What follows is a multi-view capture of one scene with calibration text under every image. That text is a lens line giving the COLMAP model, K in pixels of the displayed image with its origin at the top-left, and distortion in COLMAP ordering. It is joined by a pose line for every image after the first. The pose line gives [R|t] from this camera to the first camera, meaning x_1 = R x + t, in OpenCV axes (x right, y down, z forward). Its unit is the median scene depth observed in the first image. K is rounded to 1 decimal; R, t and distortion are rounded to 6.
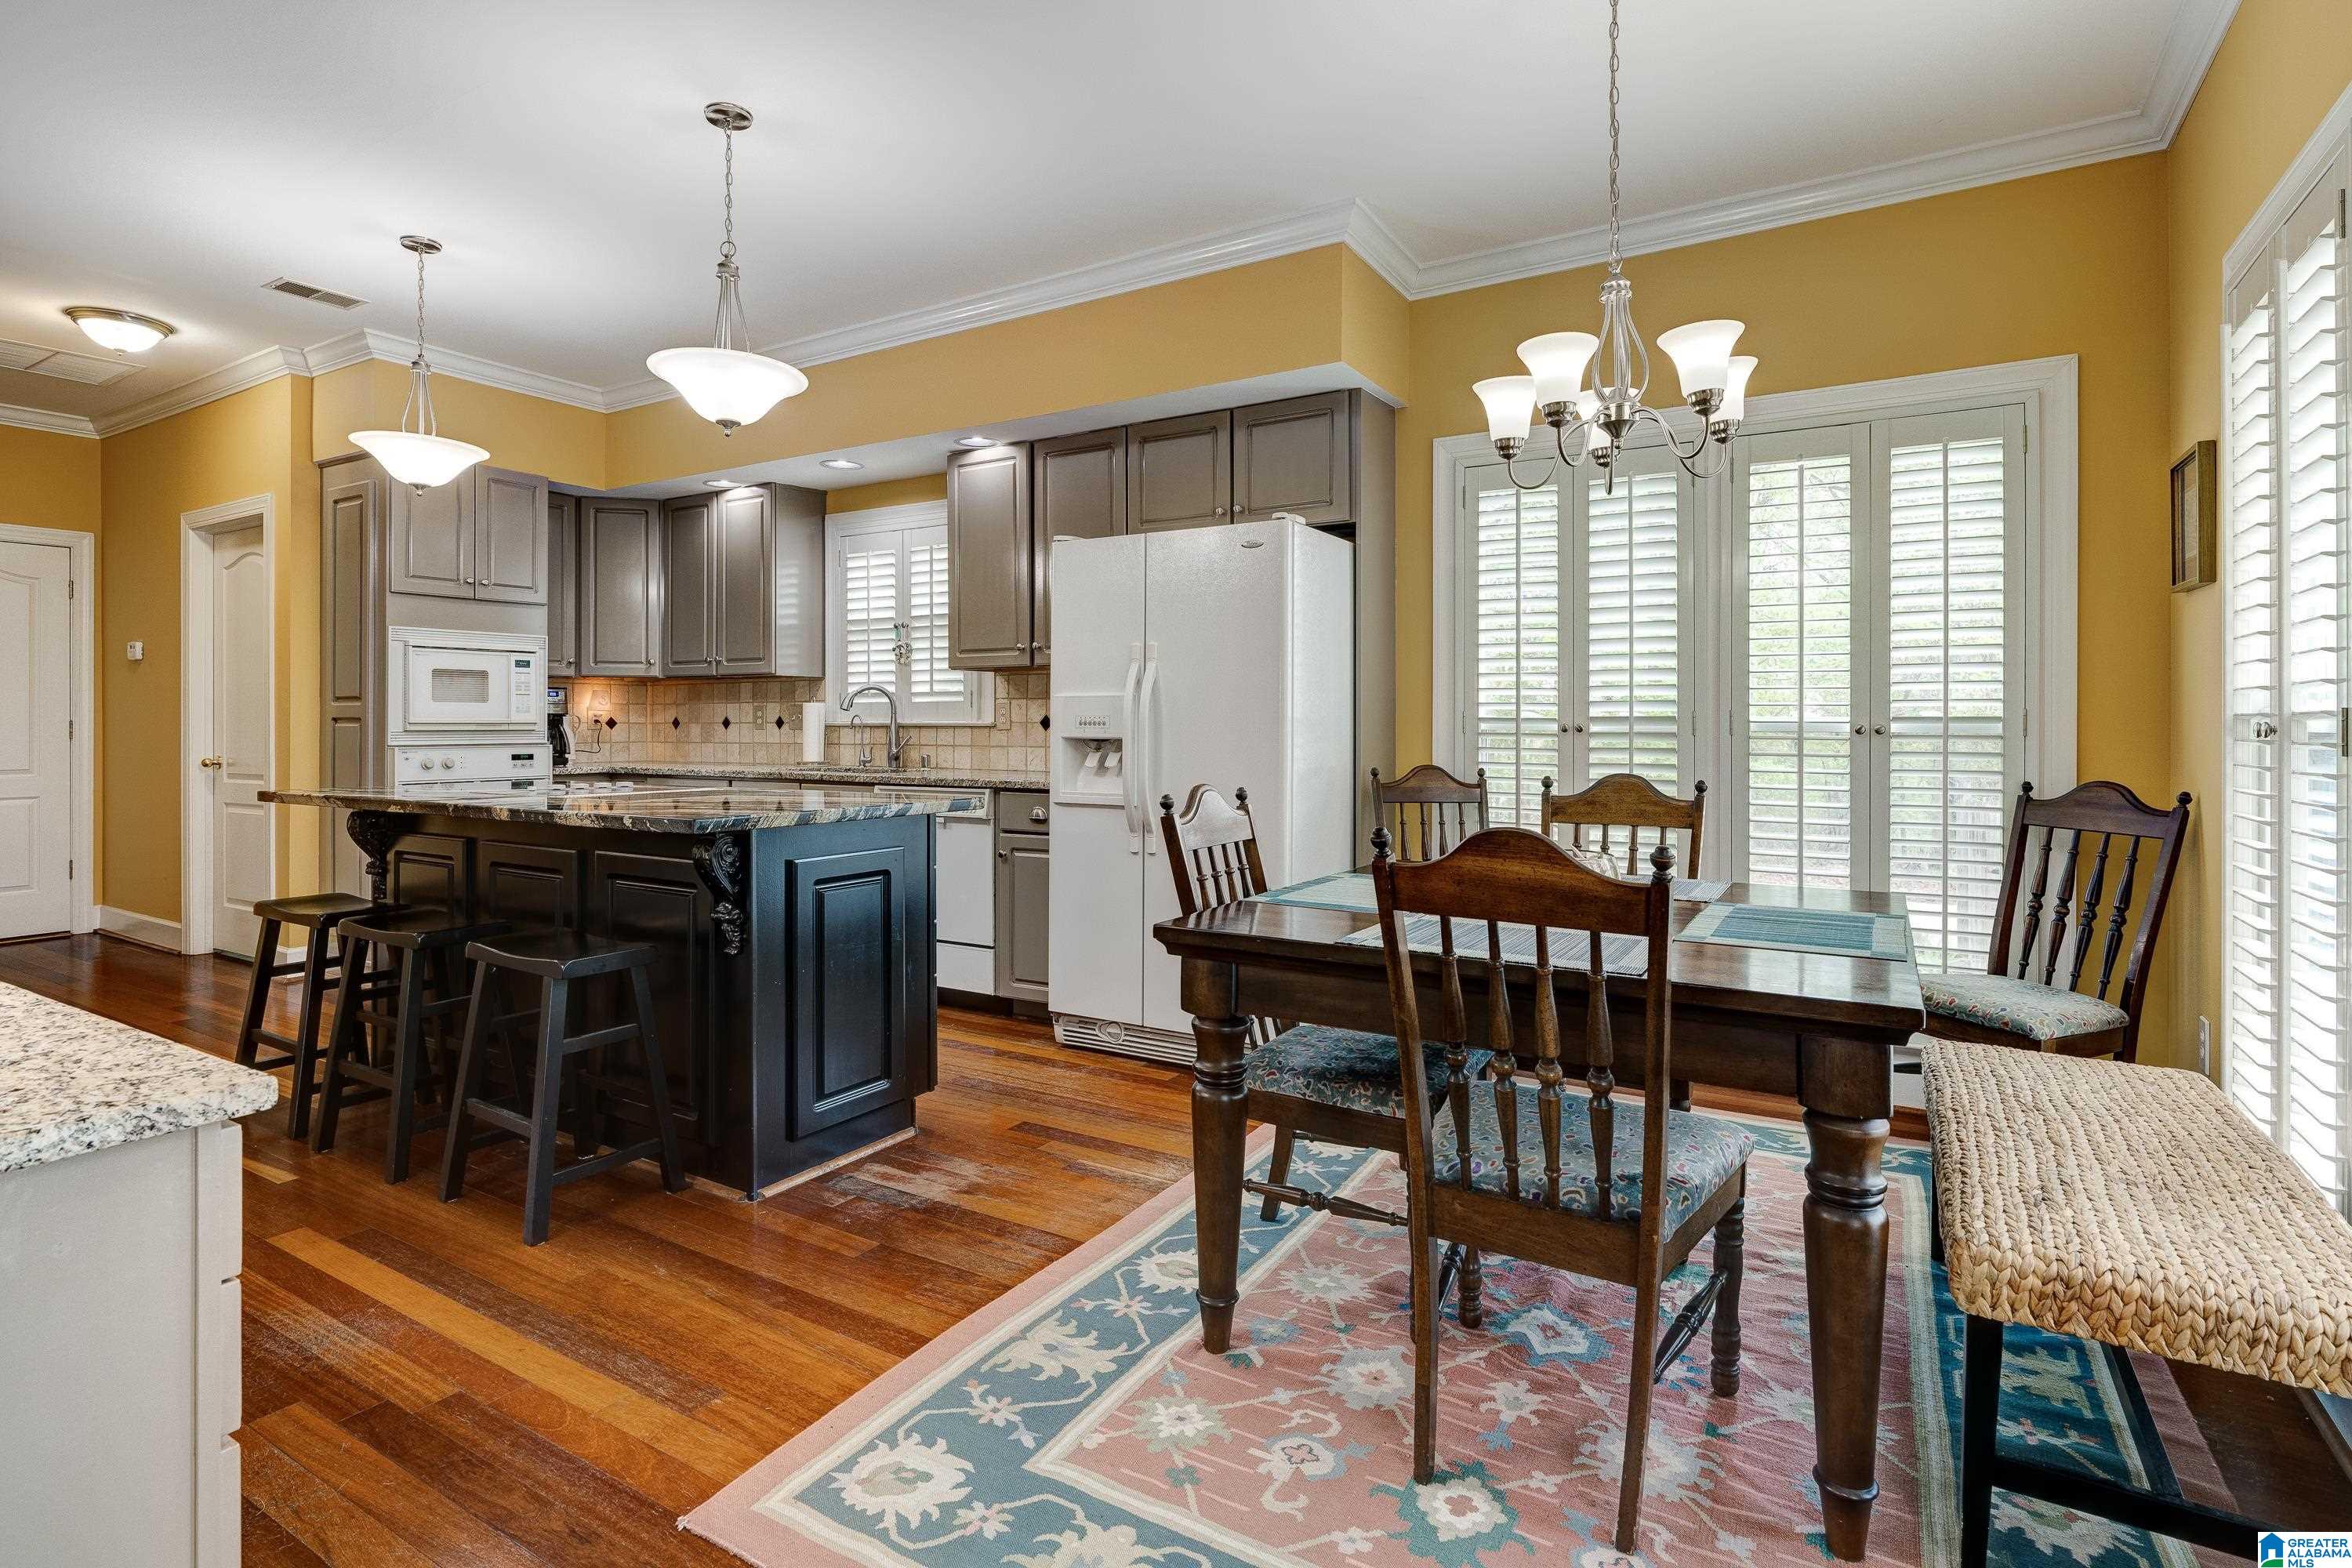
lens RADIAL K [[1151.5, 0, 1180.5], [0, 1151.5, 728.3], [0, 0, 1]] dist [-0.000512, -0.000074]
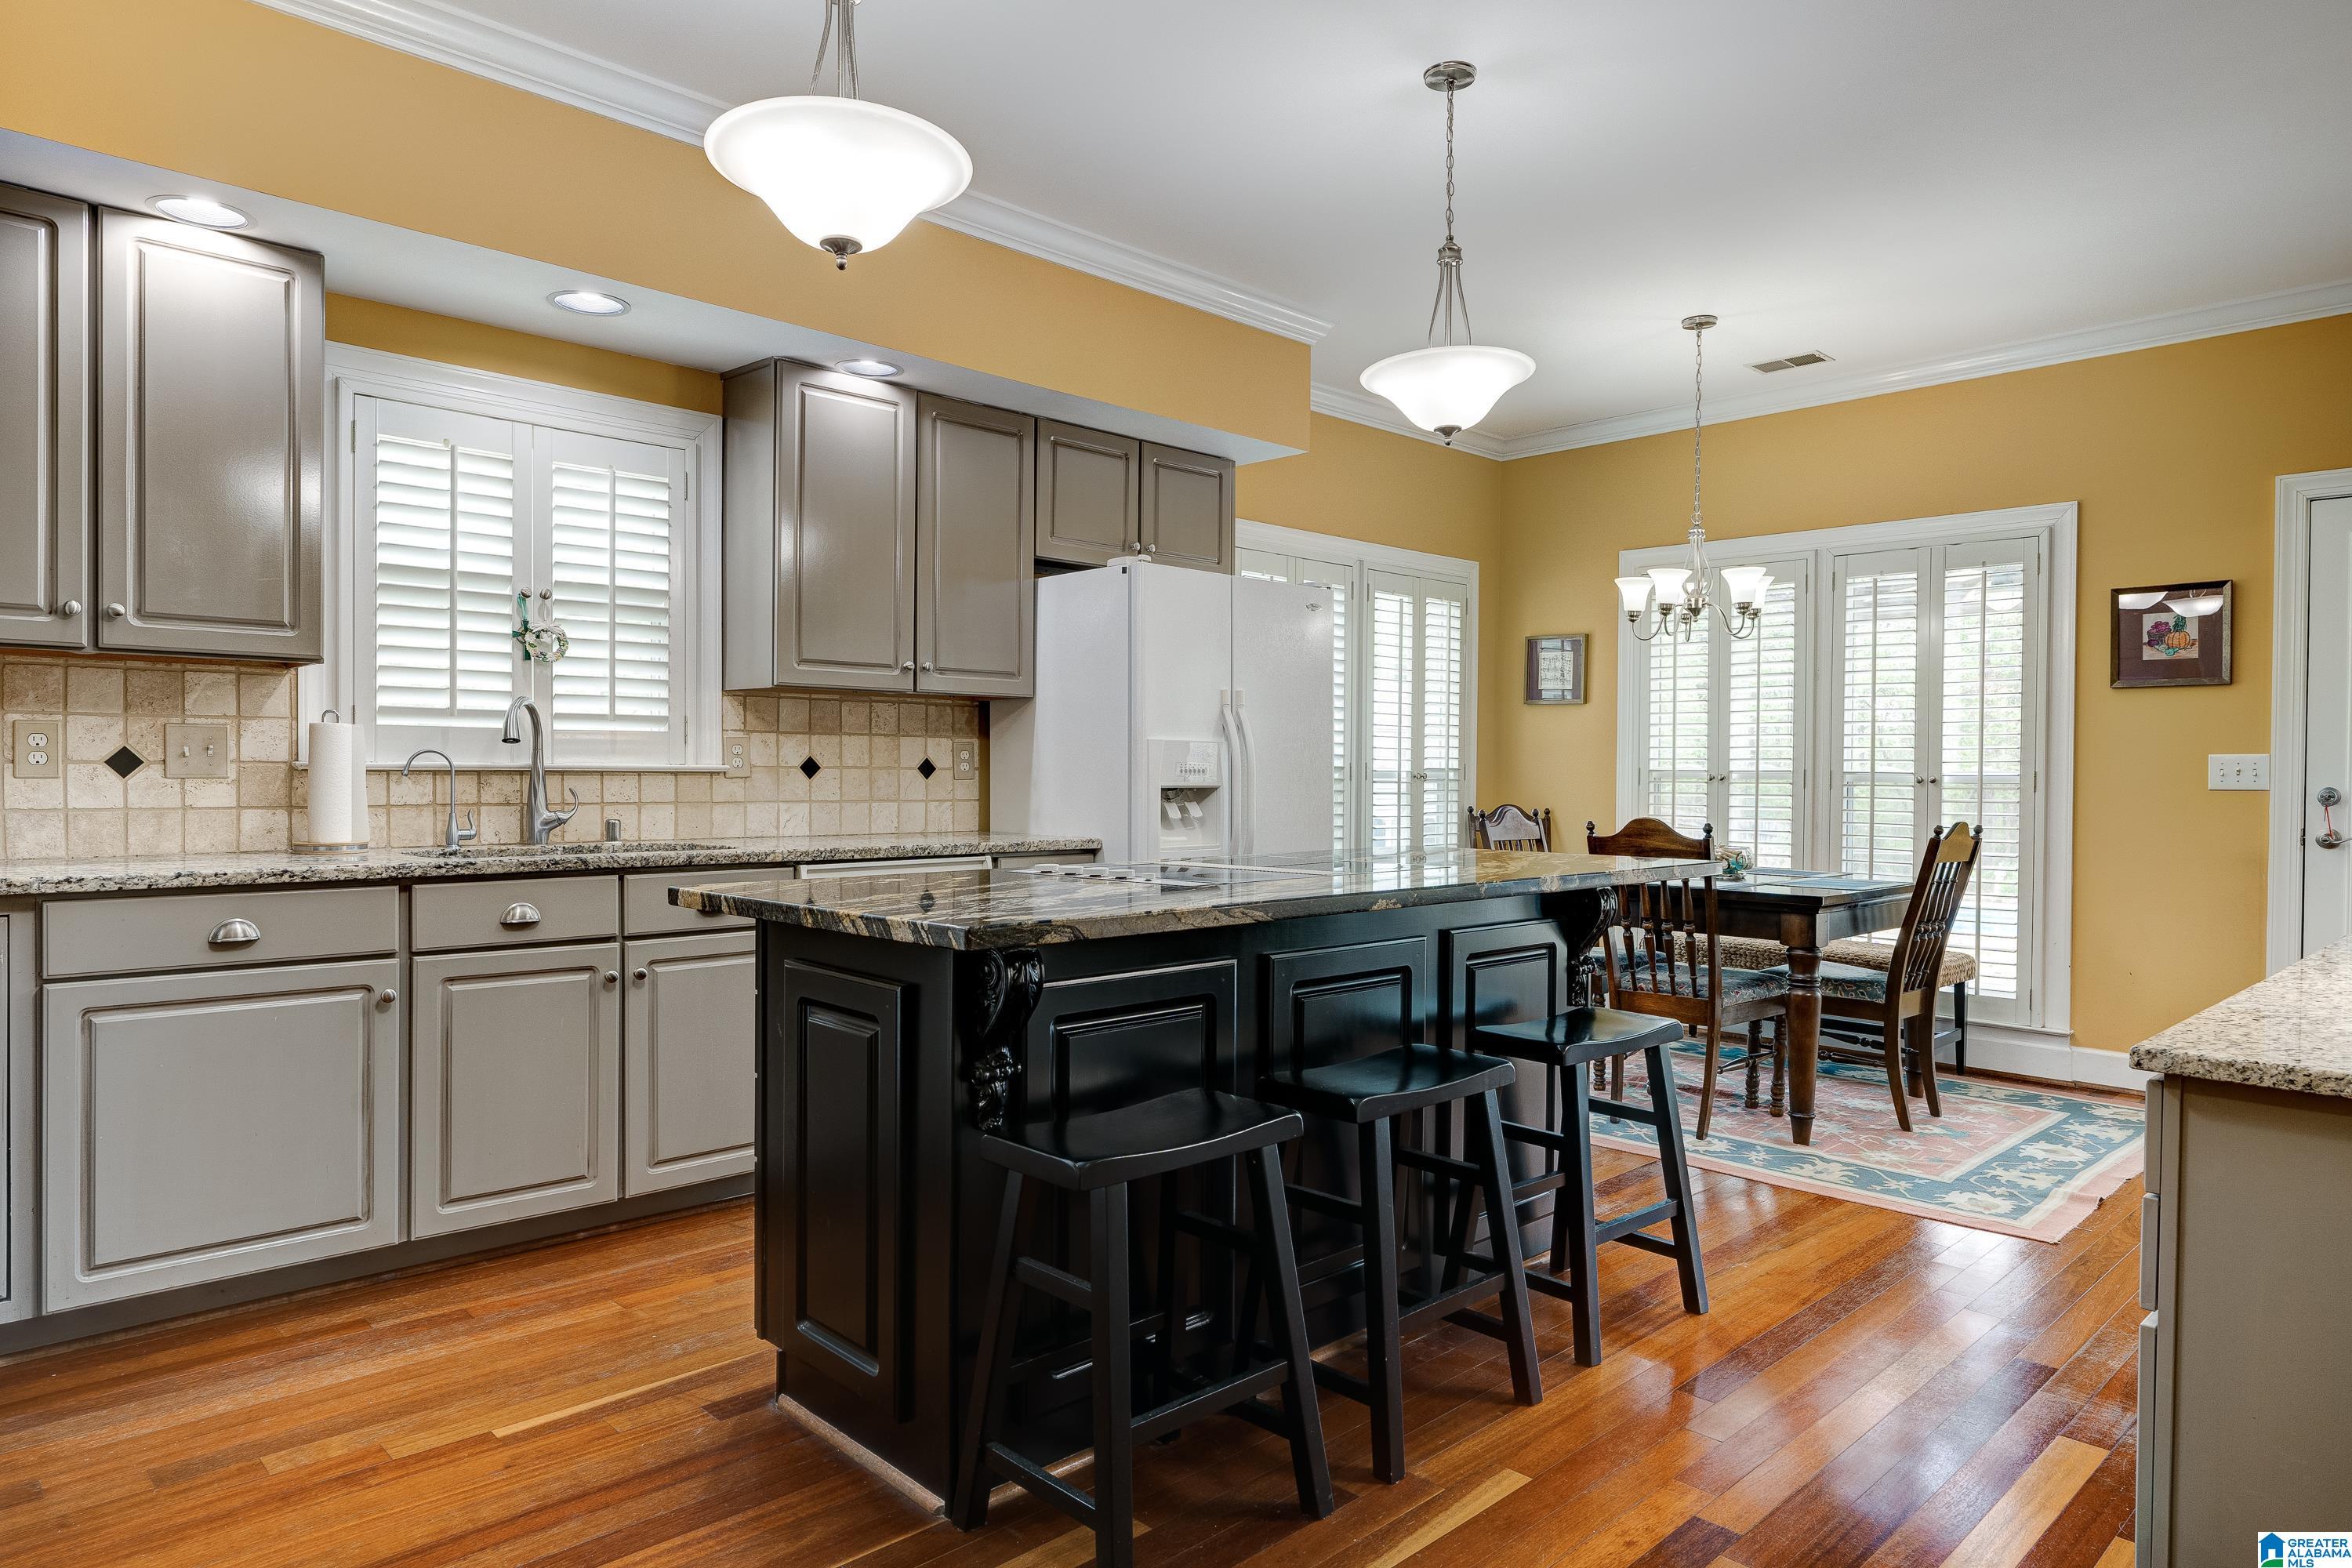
lens RADIAL K [[1434.4, 0, 1176.0], [0, 1434.4, 784.0], [0, 0, 1]] dist [0.004627, 0.000864]
pose [[0.256879, -0.006982, 0.966418, -1.056717], [-0.002552, 0.999966, 0.007903, -0.002465], [-0.966440, -0.004496, 0.256853, 0.638999]]
